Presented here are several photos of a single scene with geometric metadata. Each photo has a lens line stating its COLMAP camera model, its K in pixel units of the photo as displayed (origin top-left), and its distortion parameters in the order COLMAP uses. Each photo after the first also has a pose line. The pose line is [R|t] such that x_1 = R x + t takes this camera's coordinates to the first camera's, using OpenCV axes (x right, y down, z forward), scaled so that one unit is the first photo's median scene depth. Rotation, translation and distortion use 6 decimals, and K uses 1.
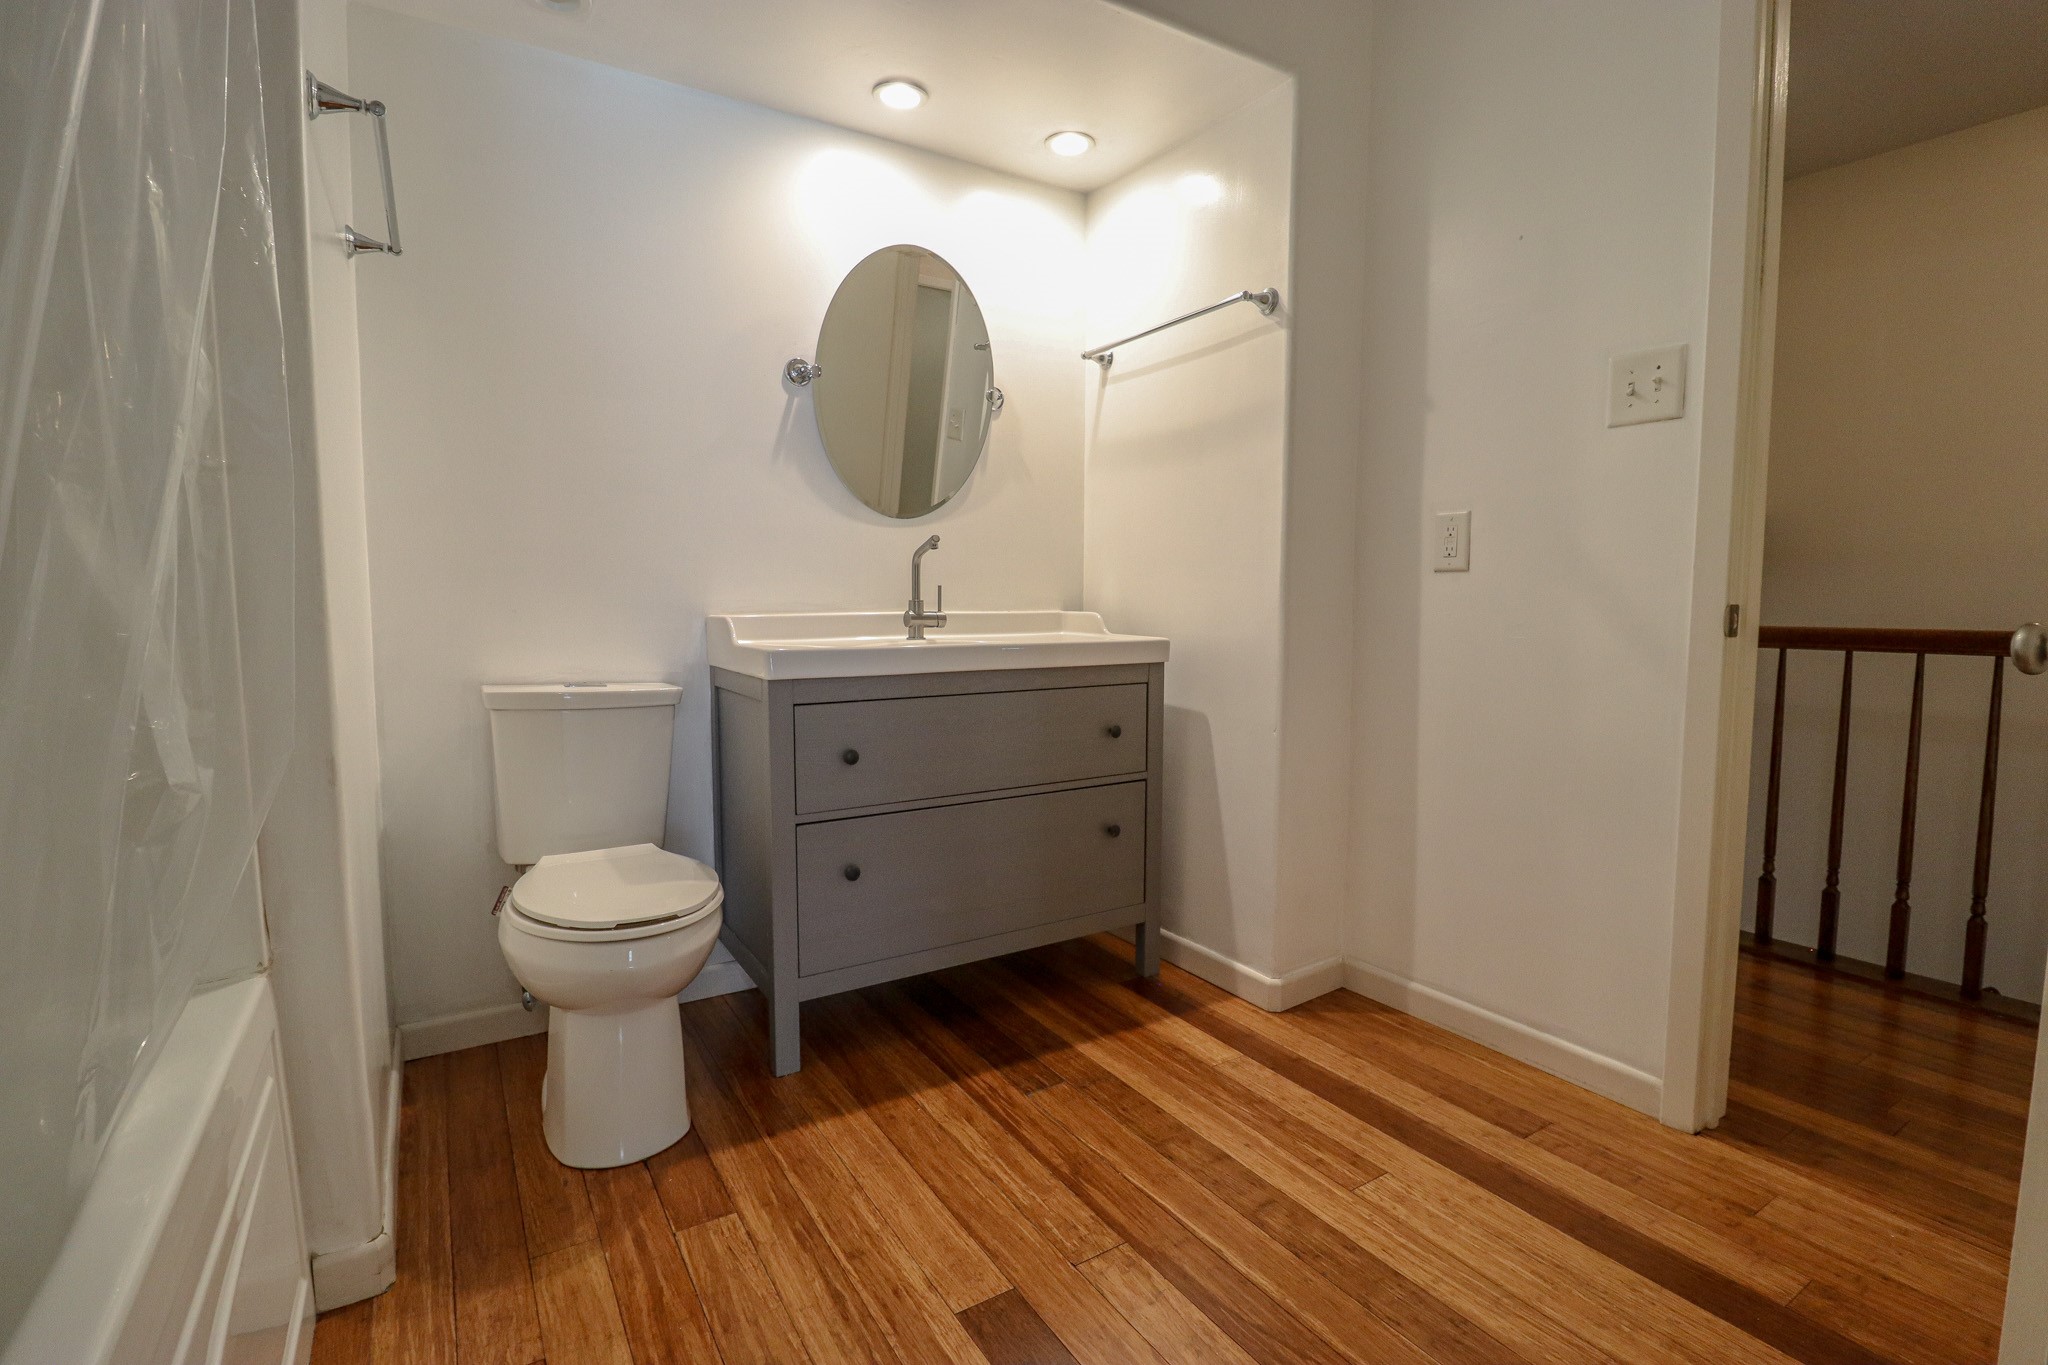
lens RADIAL K [[959.4, 0, 1030.2], [0, 959.4, 676.8], [0, 0, 1]] dist [0.003090, -0.013159]
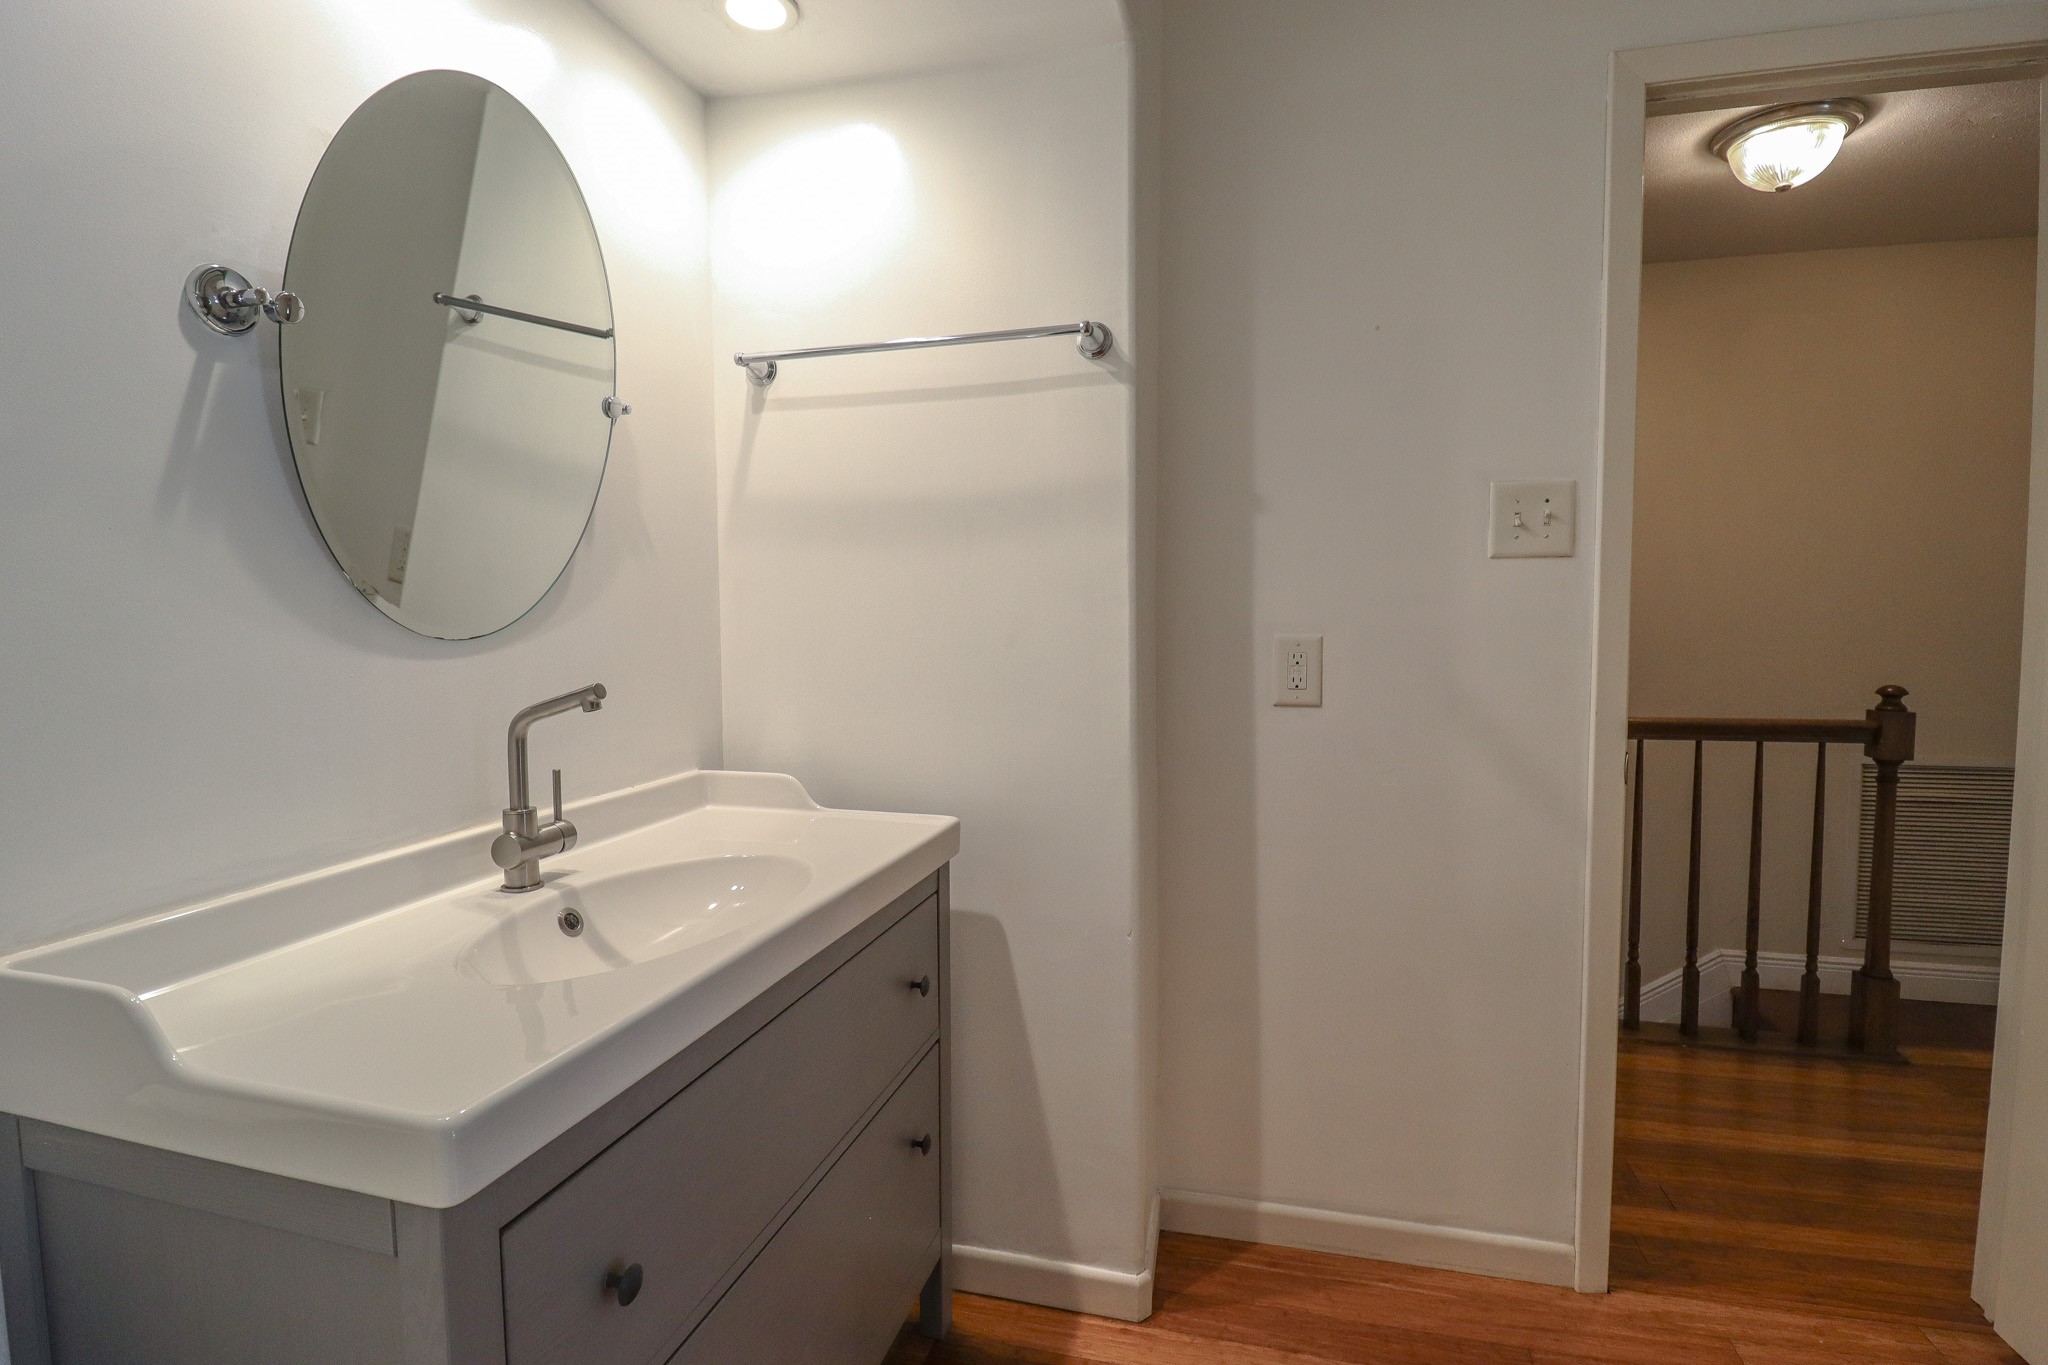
lens RADIAL K [[993.9, 0, 1037.8], [0, 993.9, 673.4], [0, 0, 1]] dist [0.005338, -0.014703]
pose [[0.728776, -0.048511, 0.683031, -0.296543], [0.065094, 0.997878, 0.001419, -0.145076], [-0.681651, 0.043427, 0.730388, 0.489856]]
